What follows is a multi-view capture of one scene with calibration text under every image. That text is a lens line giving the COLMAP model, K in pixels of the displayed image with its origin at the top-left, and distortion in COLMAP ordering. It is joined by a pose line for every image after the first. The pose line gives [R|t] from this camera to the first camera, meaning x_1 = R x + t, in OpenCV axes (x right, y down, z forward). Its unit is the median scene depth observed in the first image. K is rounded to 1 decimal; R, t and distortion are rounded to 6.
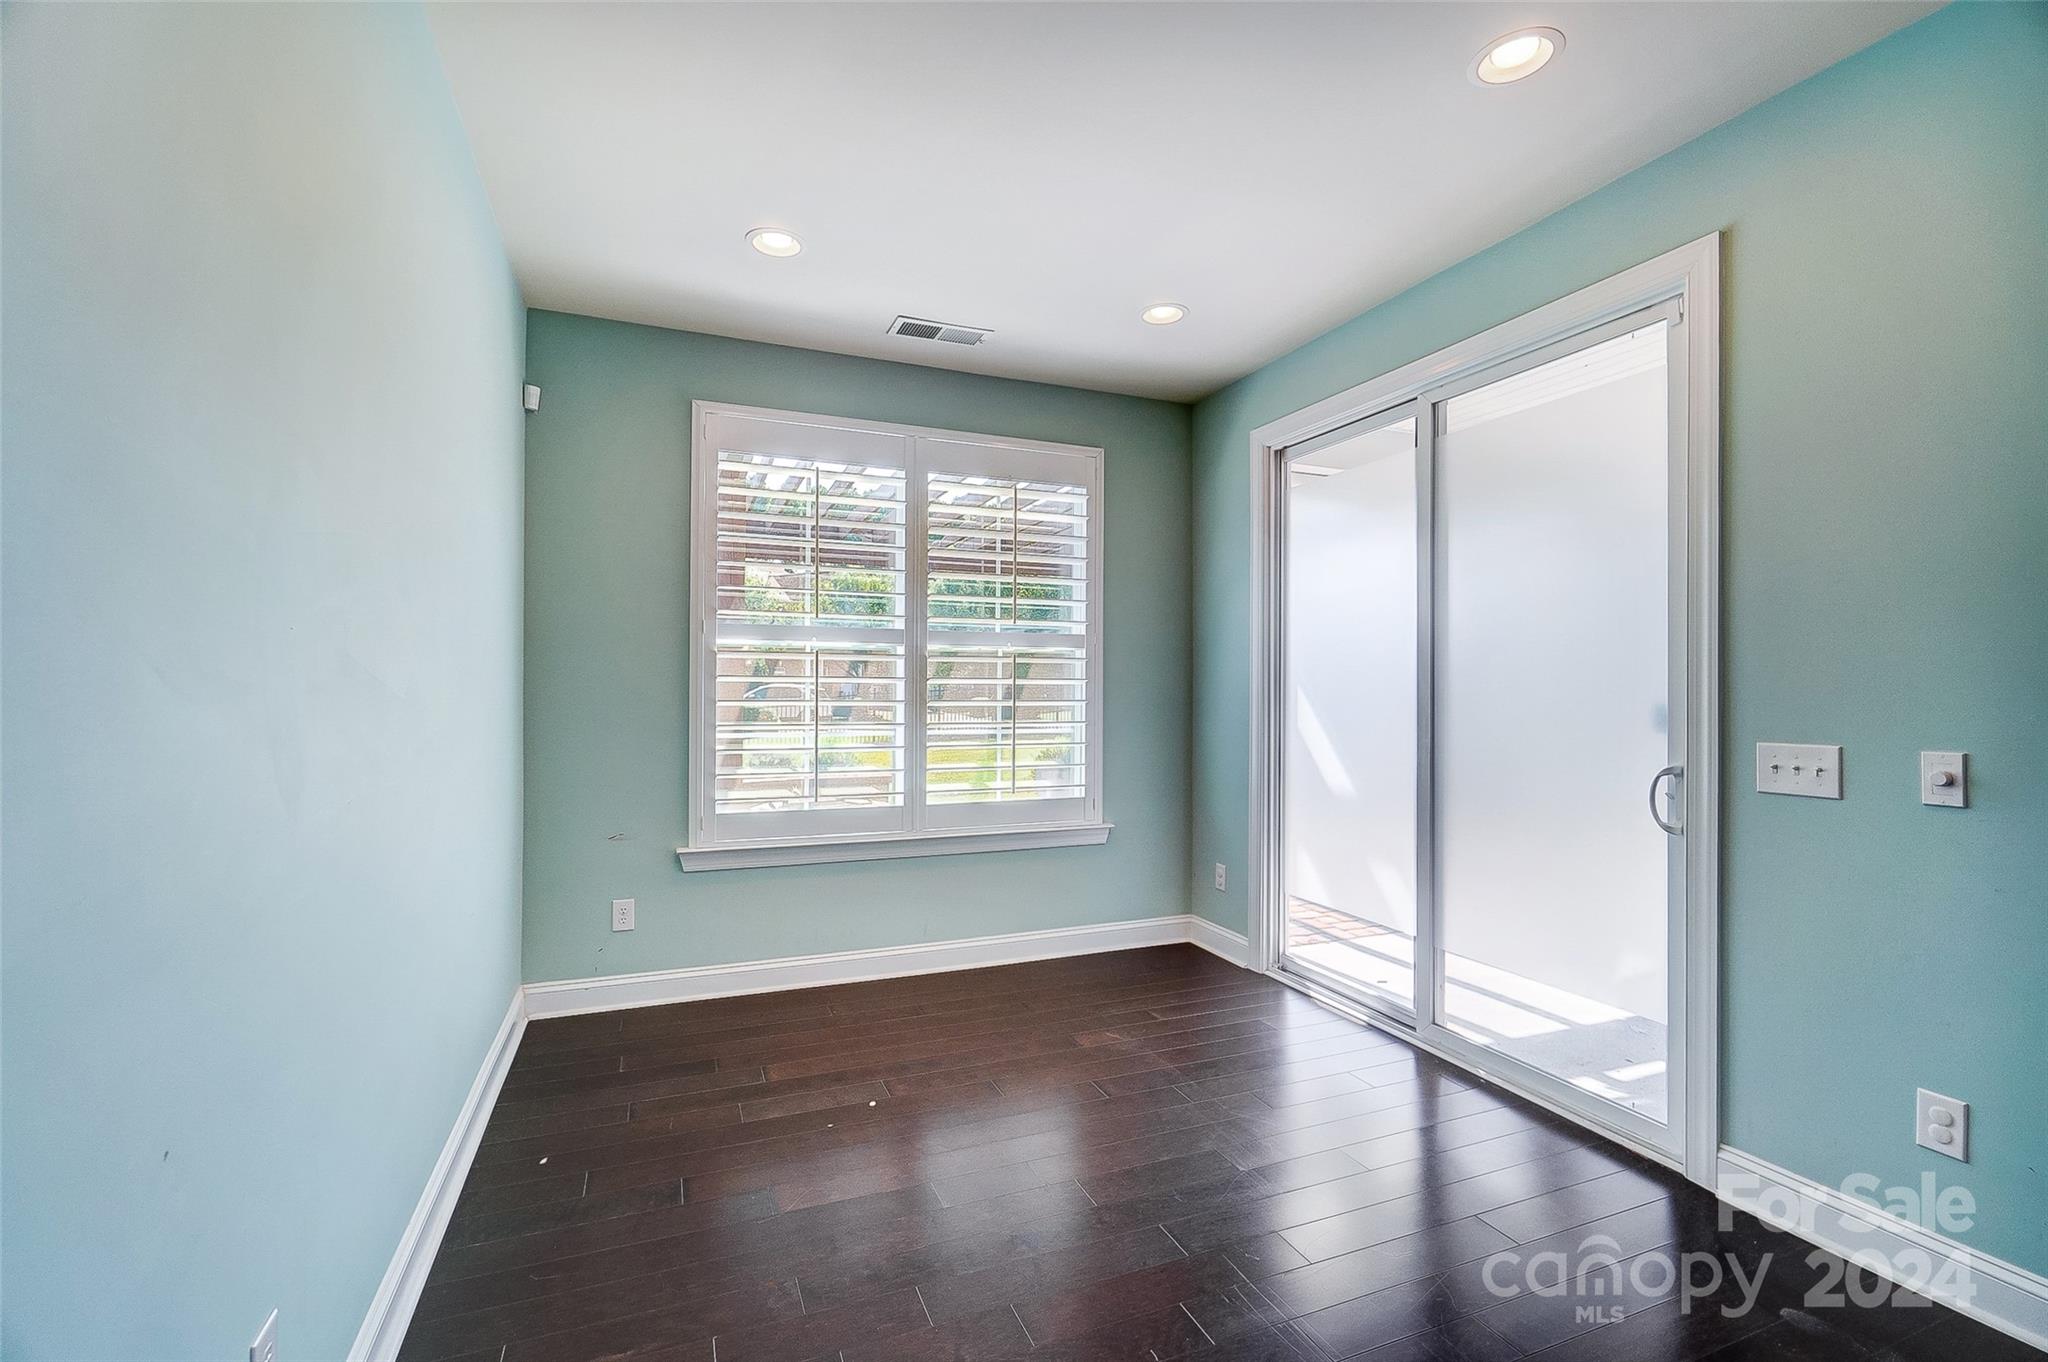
lens RADIAL K [[907.2, 0, 1017.8], [0, 907.2, 683.2], [0, 0, 1]] dist [-0.062198, 0.022073]
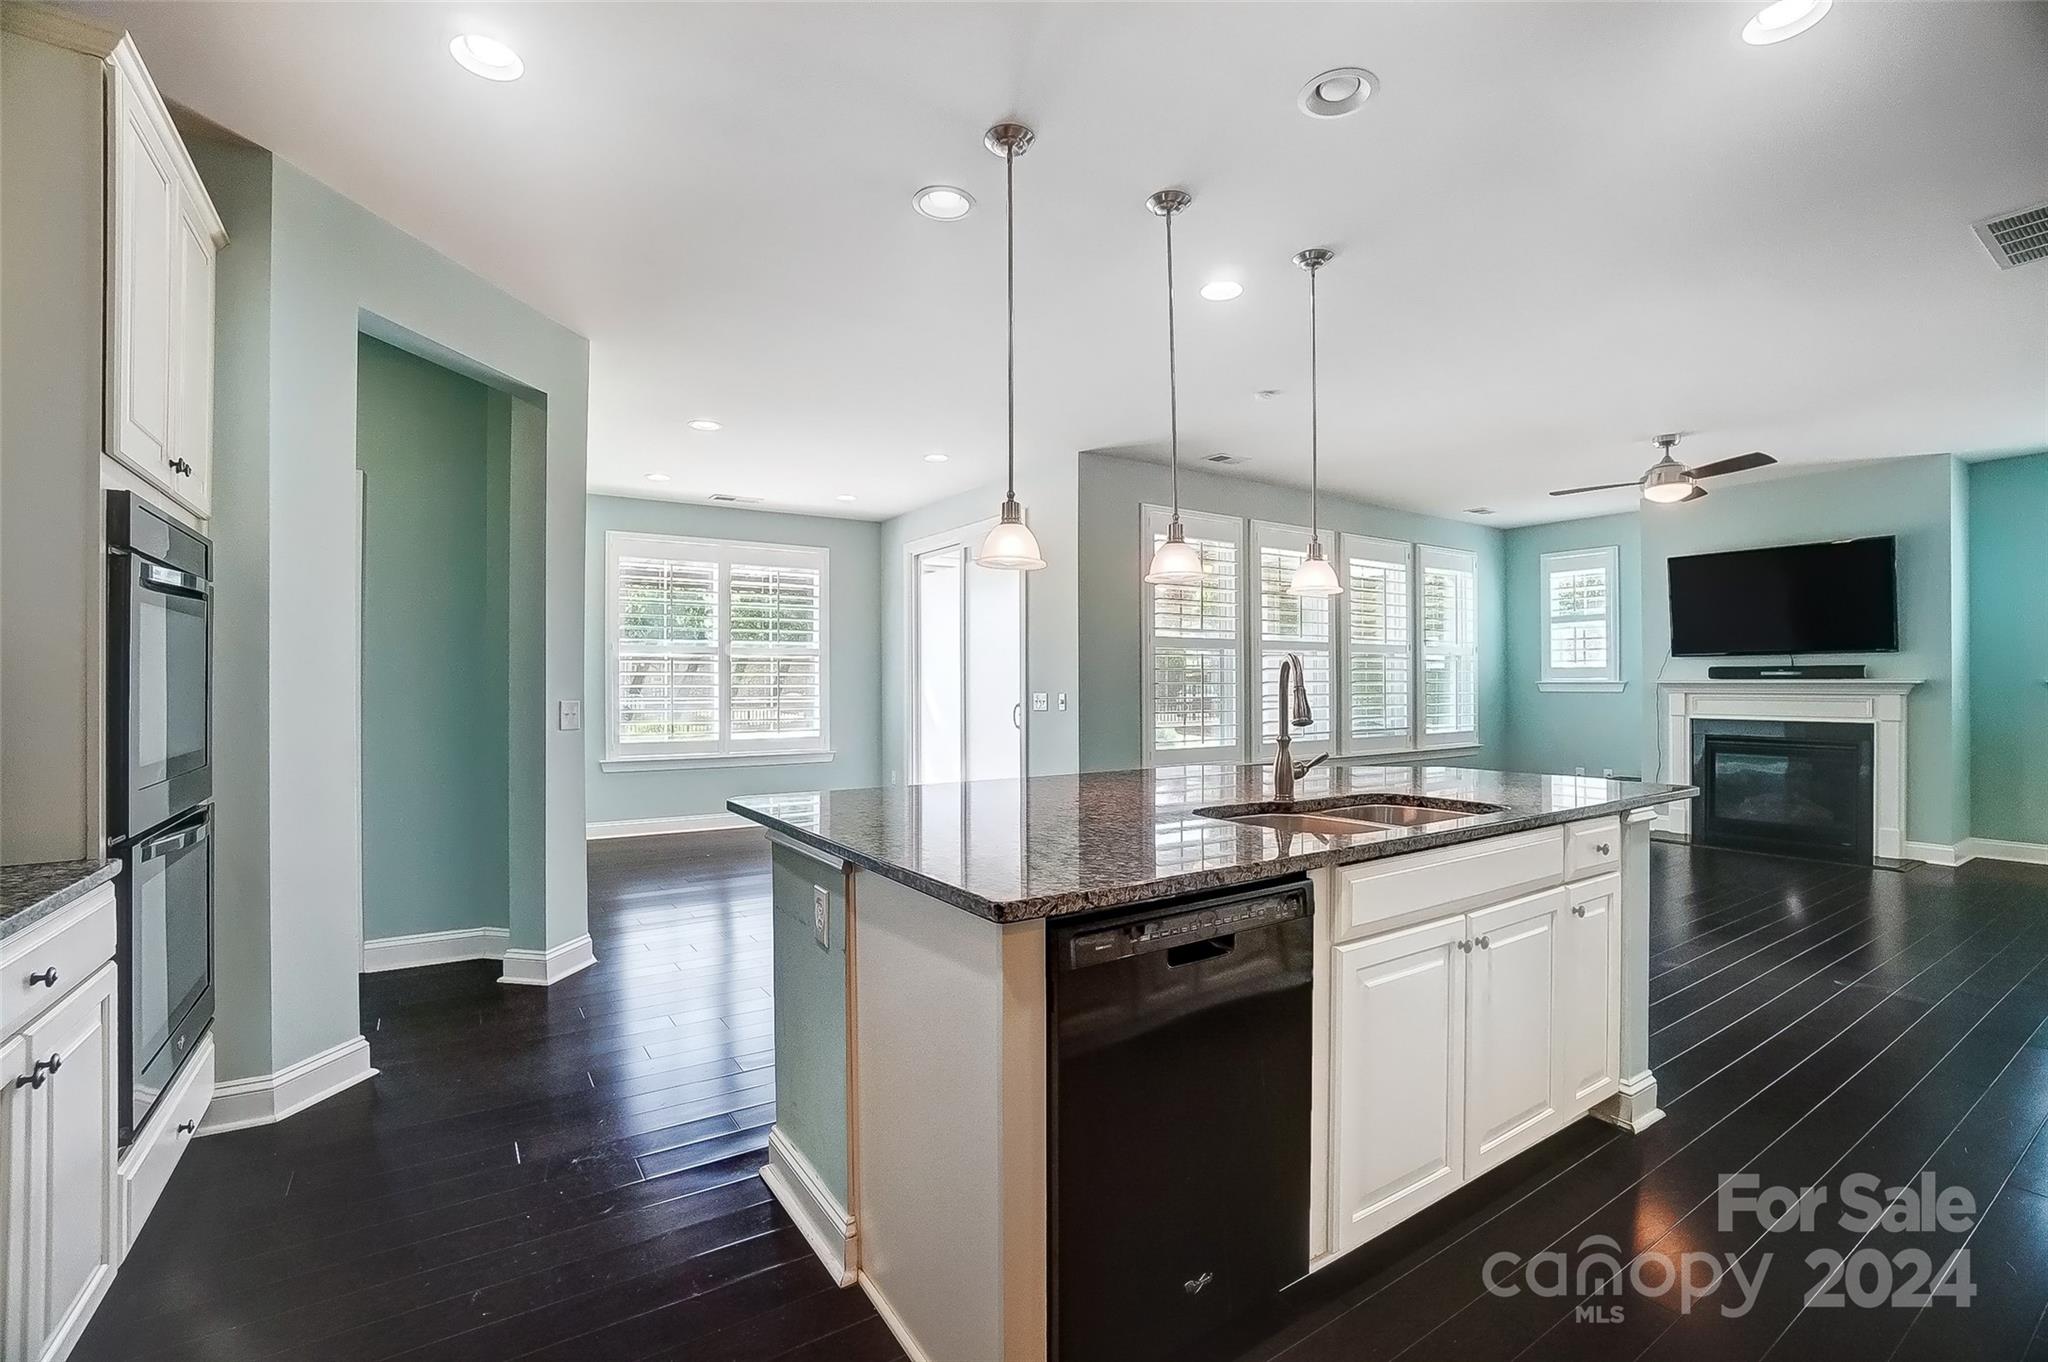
lens RADIAL K [[907.2, 0, 1017.8], [0, 907.2, 683.2], [0, 0, 1]] dist [-0.062198, 0.022073]
pose [[0.981129, -0.007210, 0.193218, 0.118053], [0.006946, 0.999974, 0.002044, 0.015672], [-0.193227, -0.000663, 0.981154, -0.917621]]
